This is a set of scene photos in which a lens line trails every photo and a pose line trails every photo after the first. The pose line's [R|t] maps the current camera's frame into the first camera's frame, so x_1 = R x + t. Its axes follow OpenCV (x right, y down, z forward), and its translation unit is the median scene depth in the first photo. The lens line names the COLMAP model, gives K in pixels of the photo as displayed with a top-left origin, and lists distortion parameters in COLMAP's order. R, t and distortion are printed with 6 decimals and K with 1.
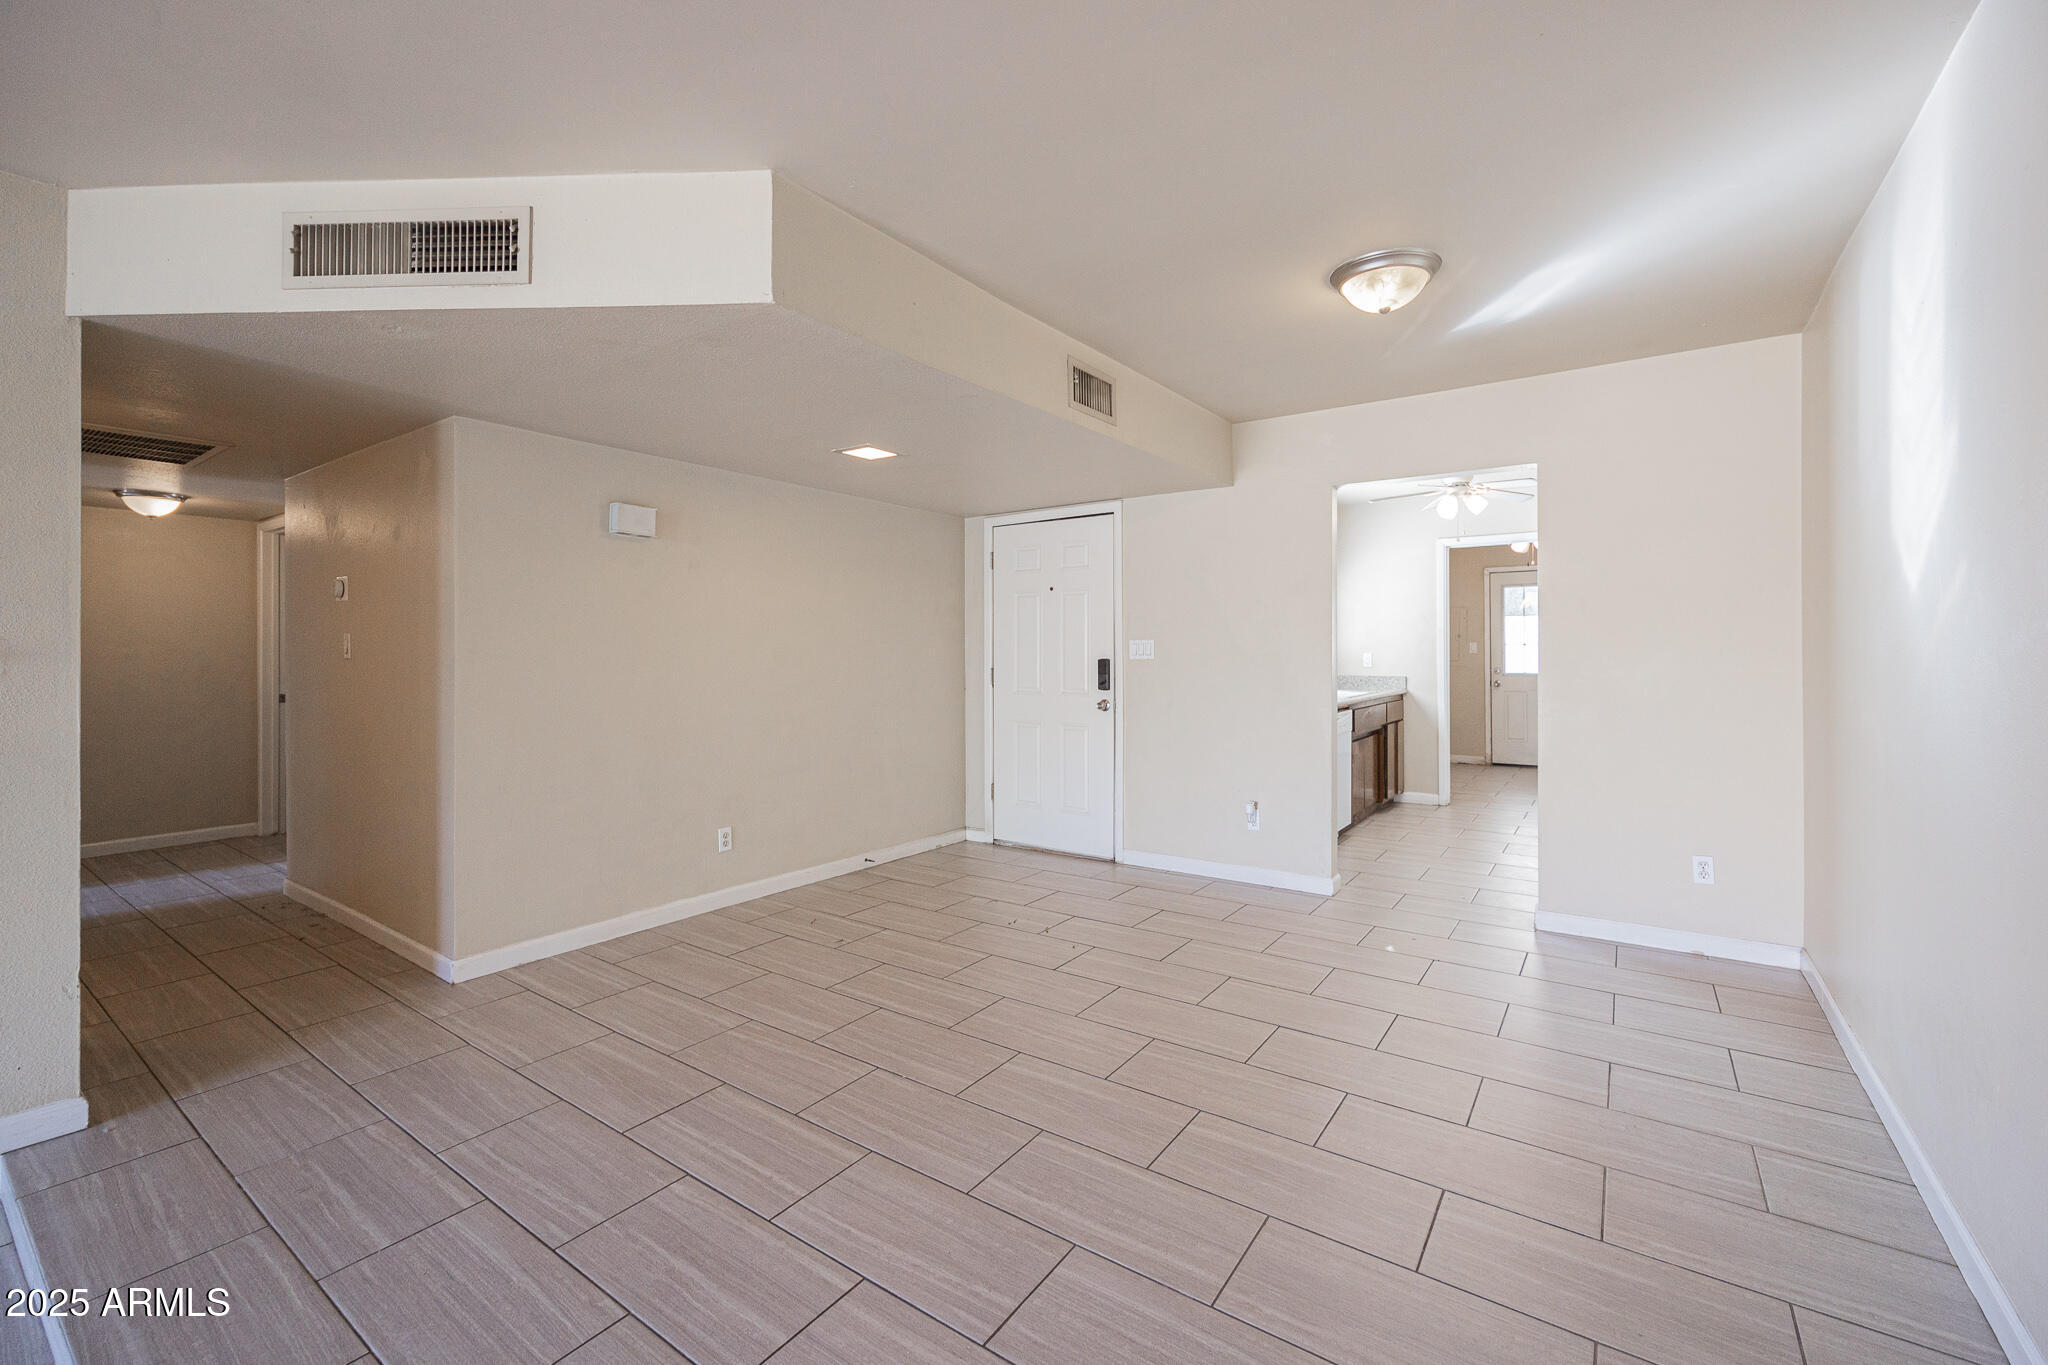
lens RADIAL K [[833.4, 0, 1094.5], [0, 833.4, 646.0], [0, 0, 1]] dist [-0.002138, 0.000452]
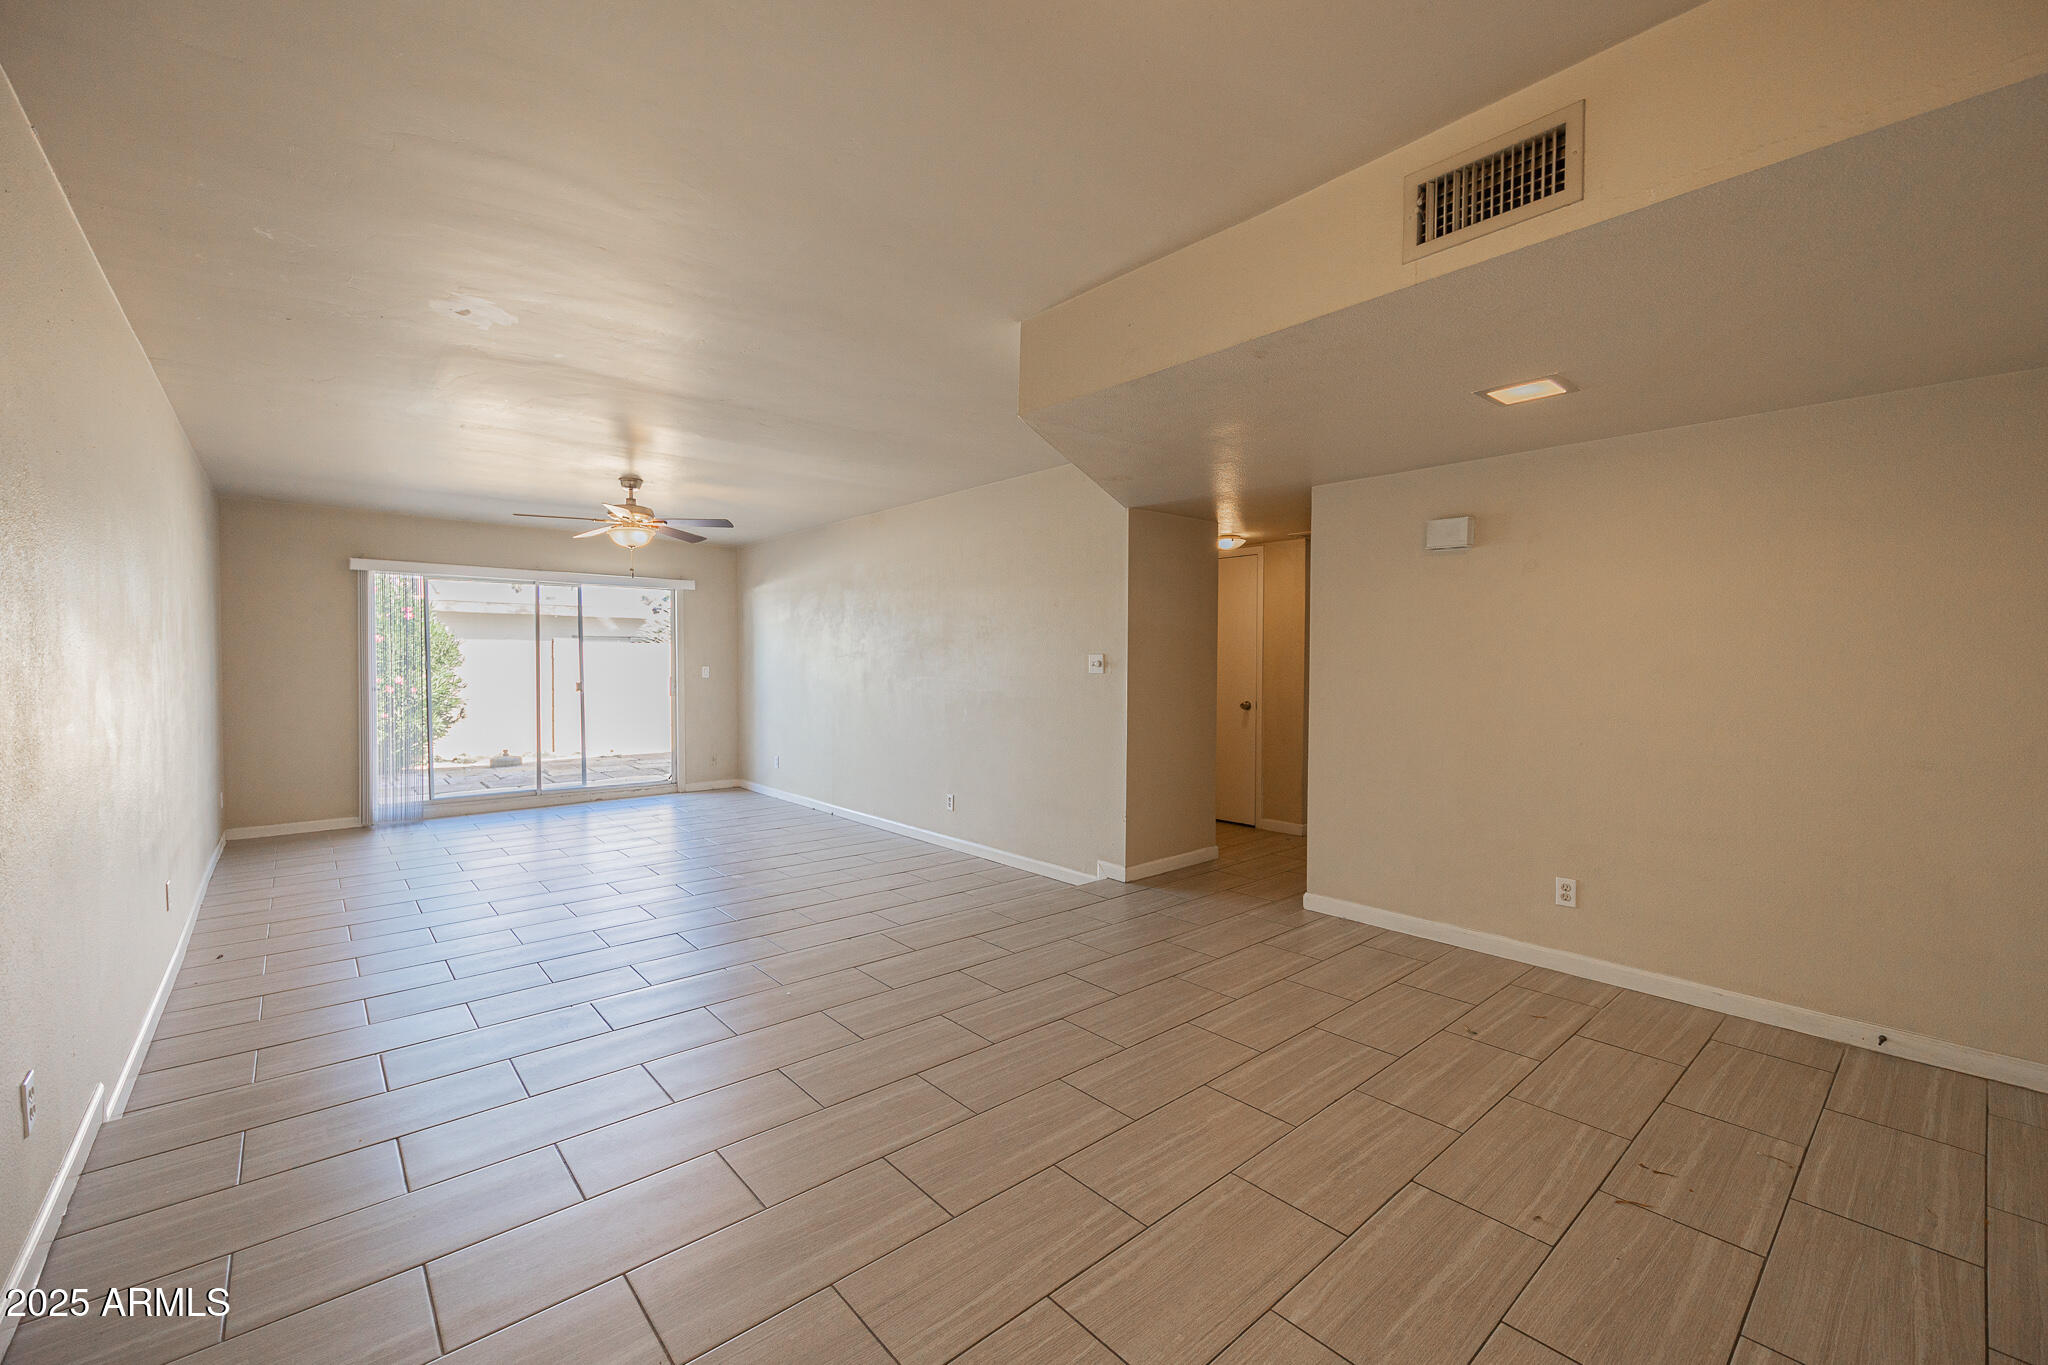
lens RADIAL K [[833.4, 0, 1033.2], [0, 833.4, 679.1], [0, 0, 1]] dist [-0.002138, 0.000452]
pose [[-0.266309, 0.024151, -0.963585, 0.594323], [0.006021, 0.999708, 0.023392, -0.003336], [0.963869, 0.000427, -0.266377, 0.855756]]
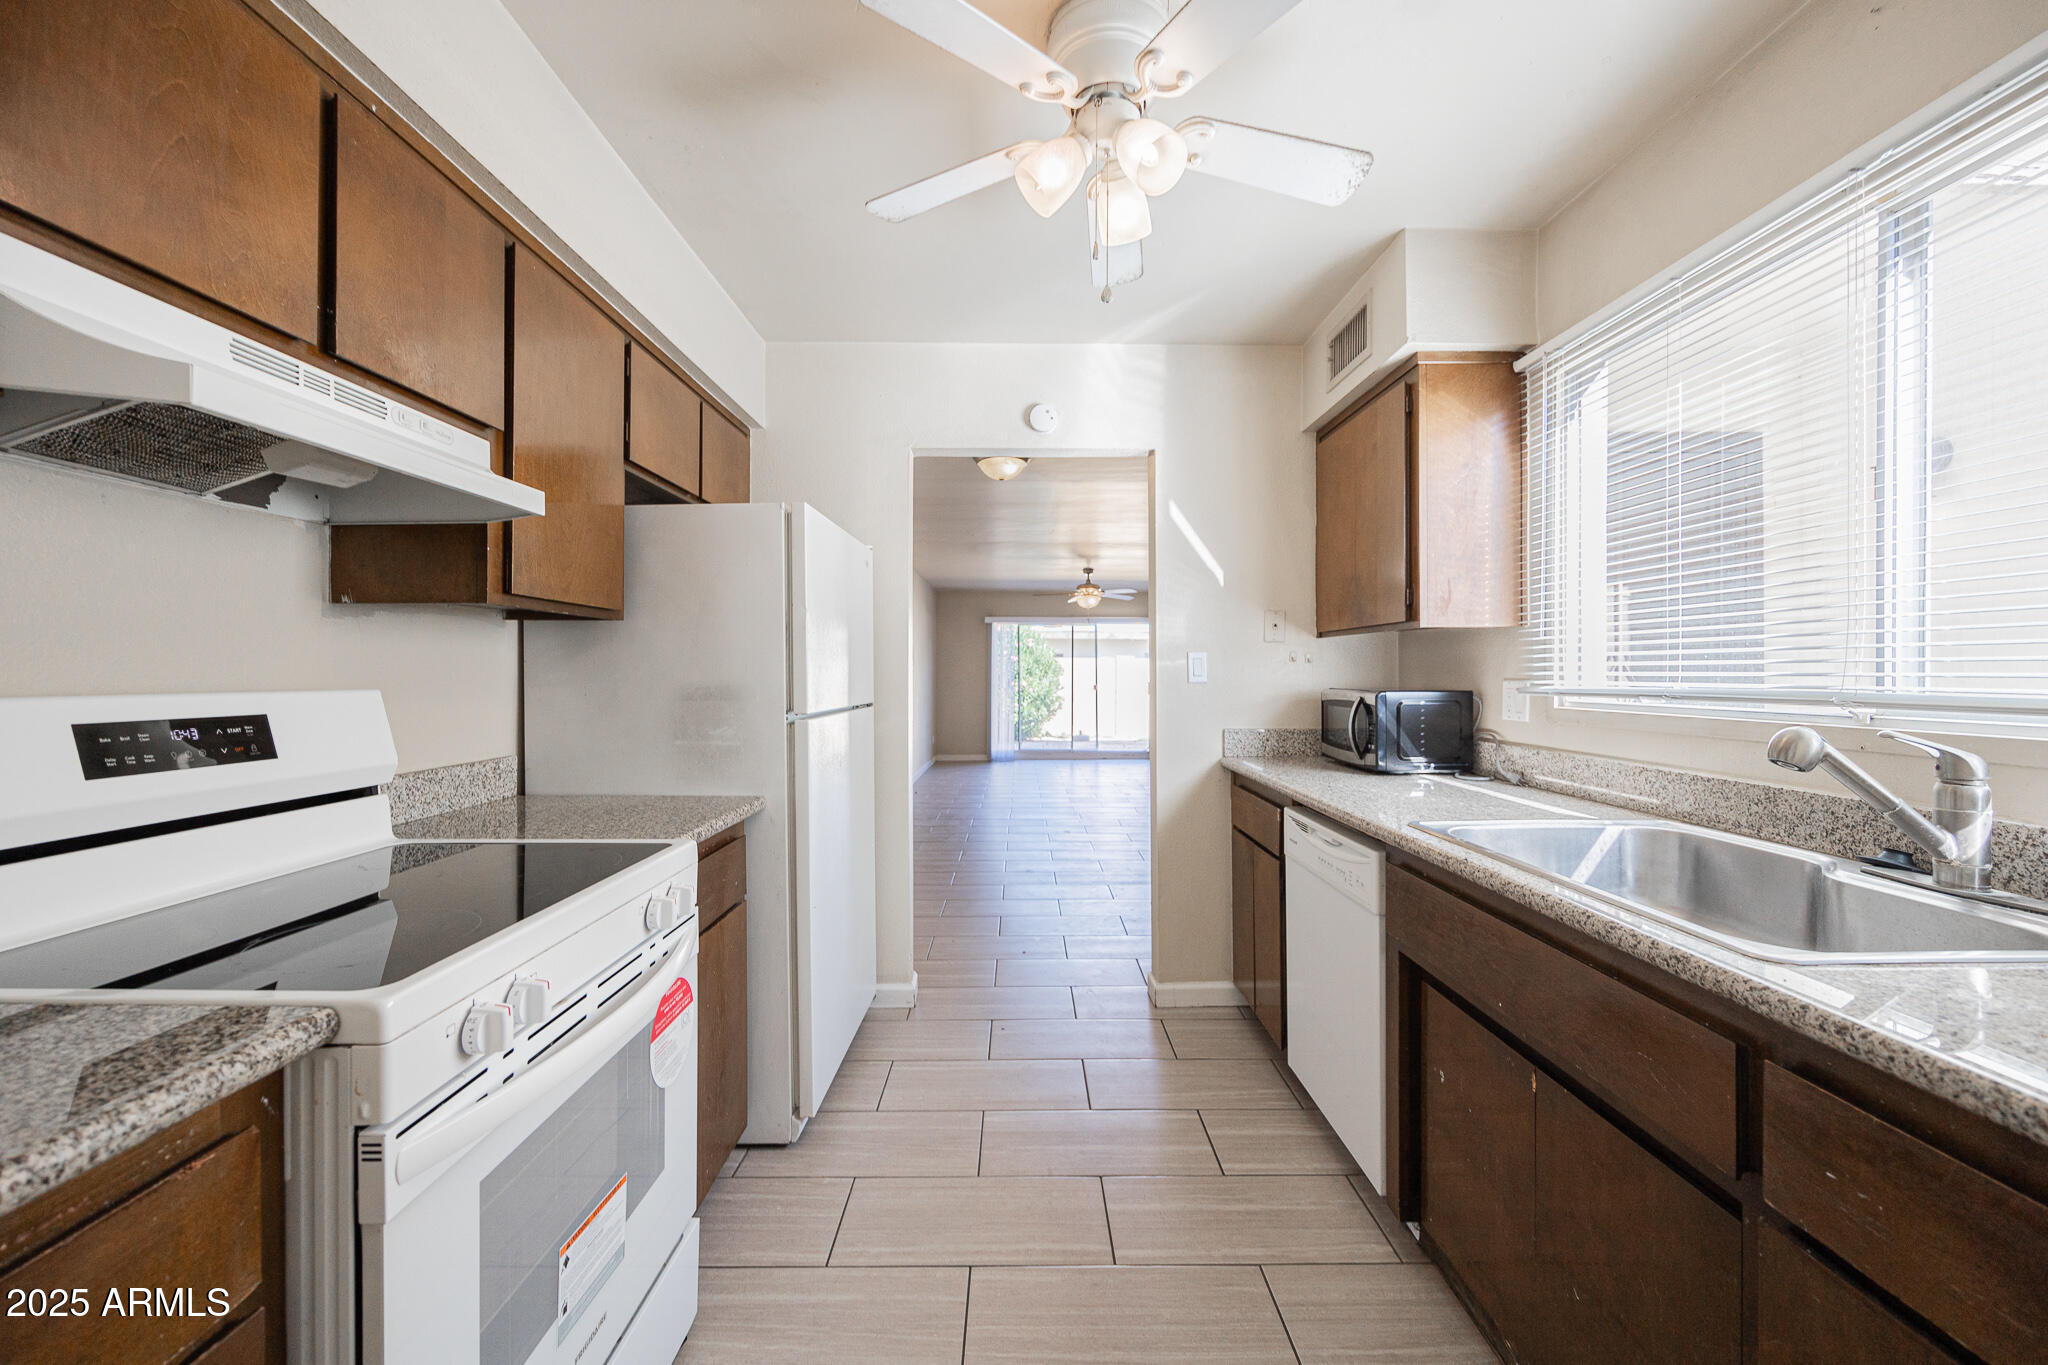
lens RADIAL K [[833.4, 0, 1016.4], [0, 833.4, 680.3], [0, 0, 1]] dist [-0.002138, 0.000452]
pose [[-0.842945, 0.005018, -0.537977, 0.931017], [0.002713, 0.999983, 0.005076, 0.008808], [0.537994, 0.002819, -0.842944, 1.782939]]
